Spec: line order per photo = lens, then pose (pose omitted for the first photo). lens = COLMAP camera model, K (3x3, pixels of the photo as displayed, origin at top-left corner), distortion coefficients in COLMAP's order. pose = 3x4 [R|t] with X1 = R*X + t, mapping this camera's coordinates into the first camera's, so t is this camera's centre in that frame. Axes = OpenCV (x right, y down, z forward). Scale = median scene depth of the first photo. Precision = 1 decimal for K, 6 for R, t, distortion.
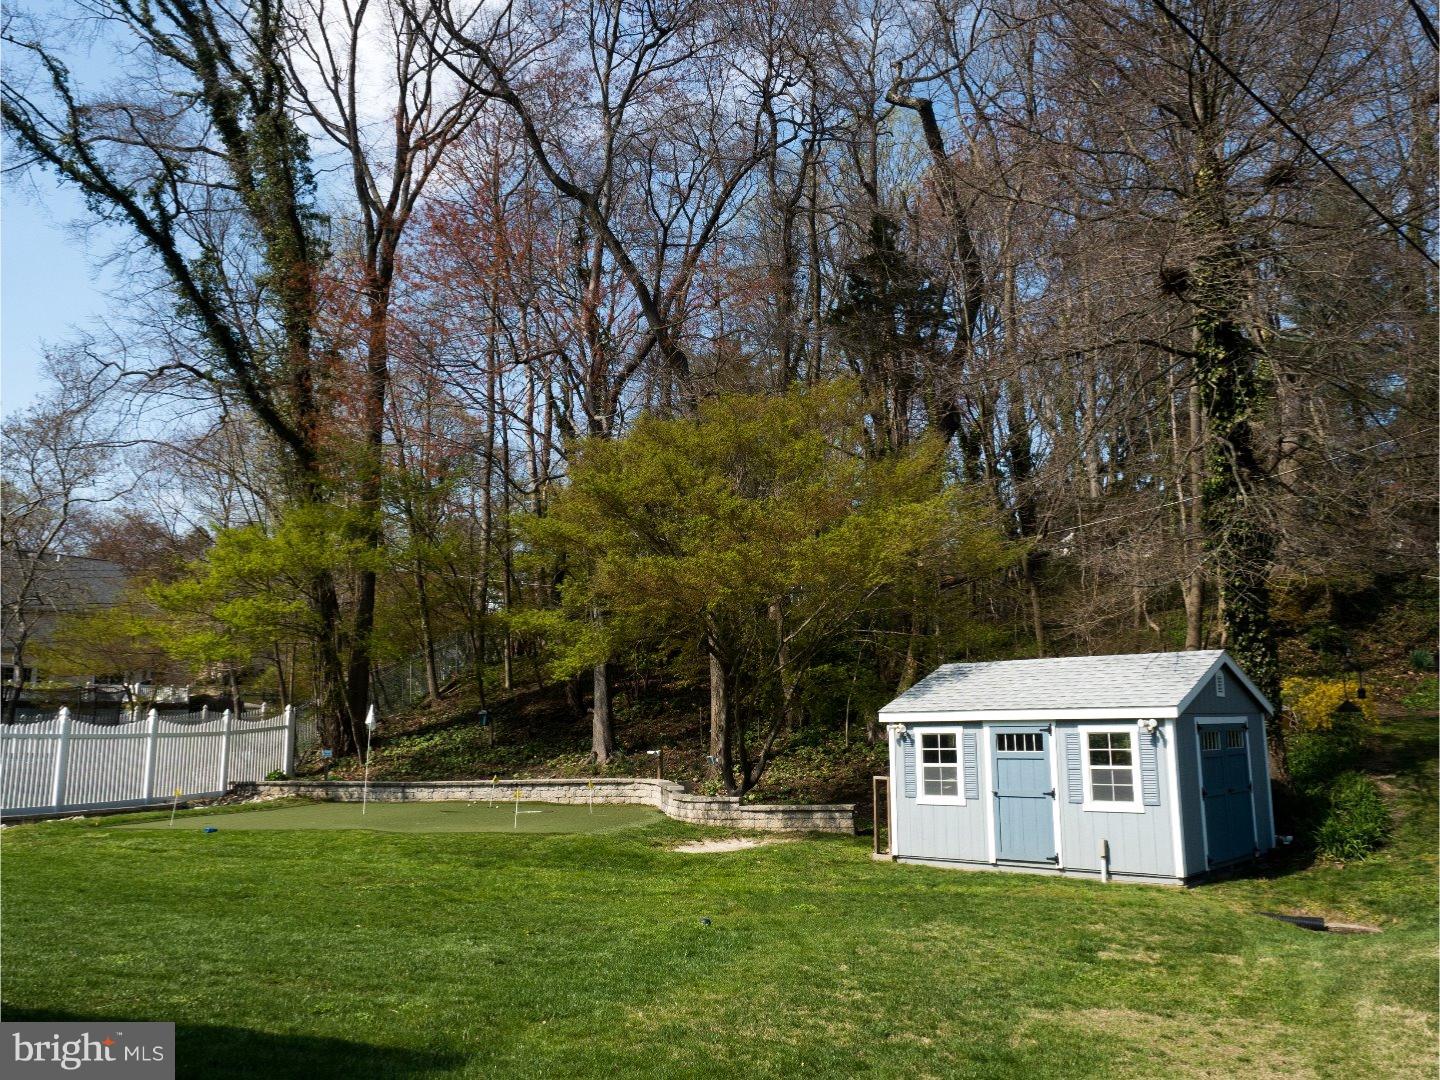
lens RADIAL K [[1094.1, 0, 723.2], [0, 1094.1, 544.3], [0, 0, 1]] dist [0.001528, -0.012493]
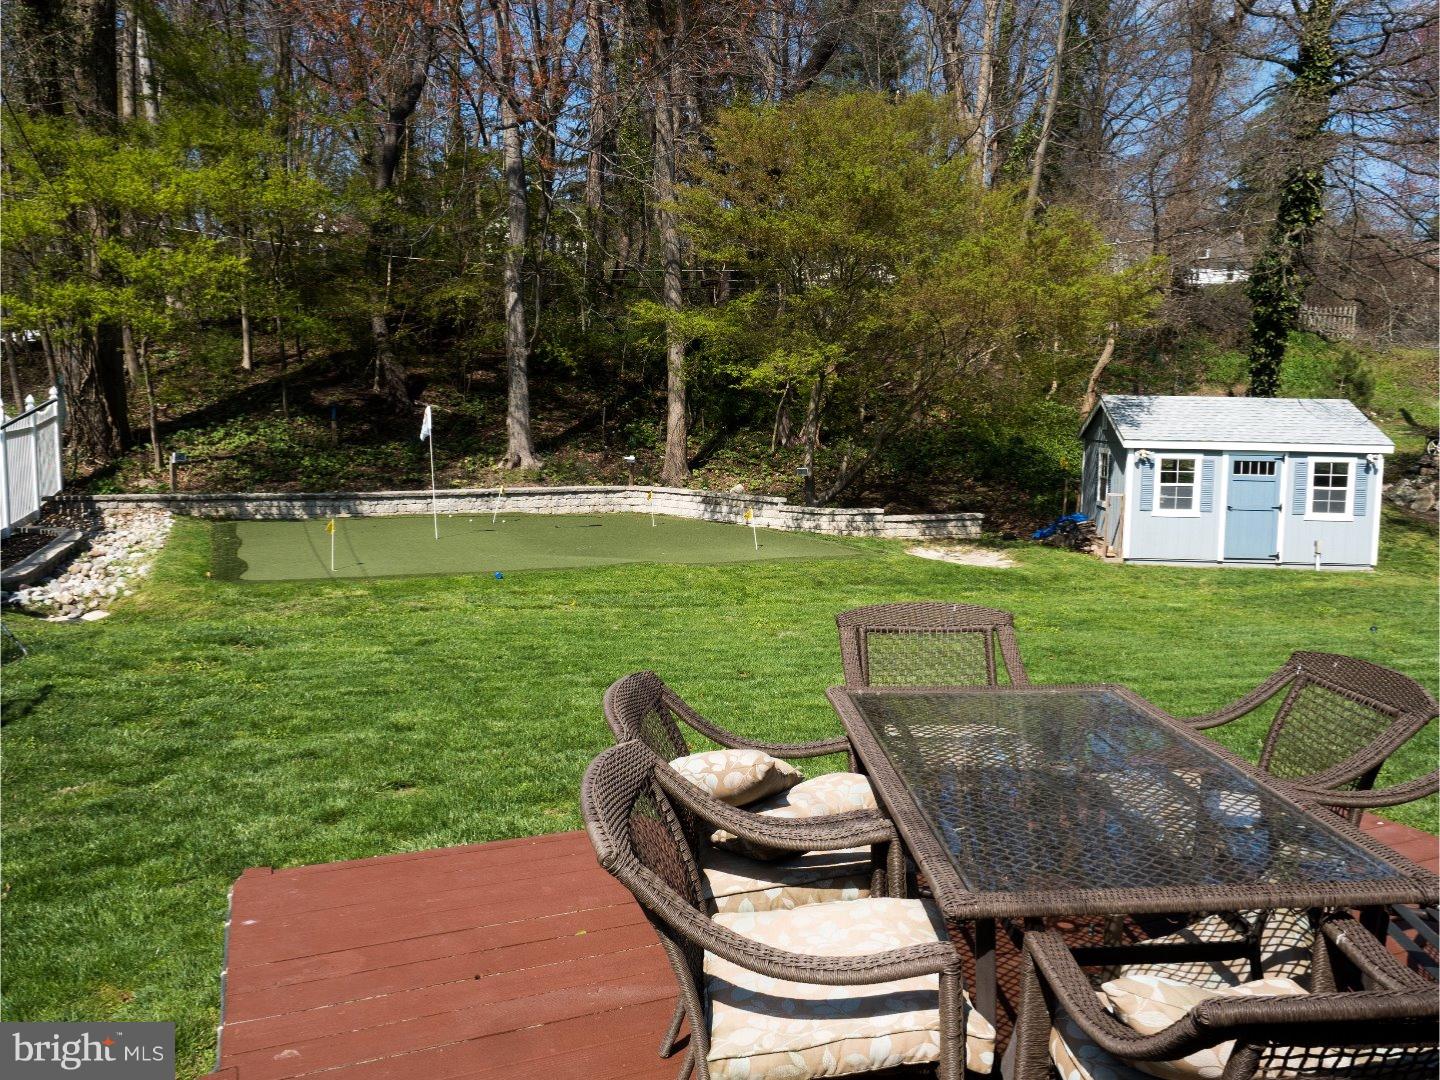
lens RADIAL K [[1094.1, 0, 724.8], [0, 1094.1, 540.3], [0, 0, 1]] dist [0.001528, -0.012493]
pose [[0.802614, -0.048557, 0.594519, -0.917619], [-0.125565, 0.960595, 0.247971, 0.024323], [-0.583133, -0.273676, 0.764890, 0.351505]]
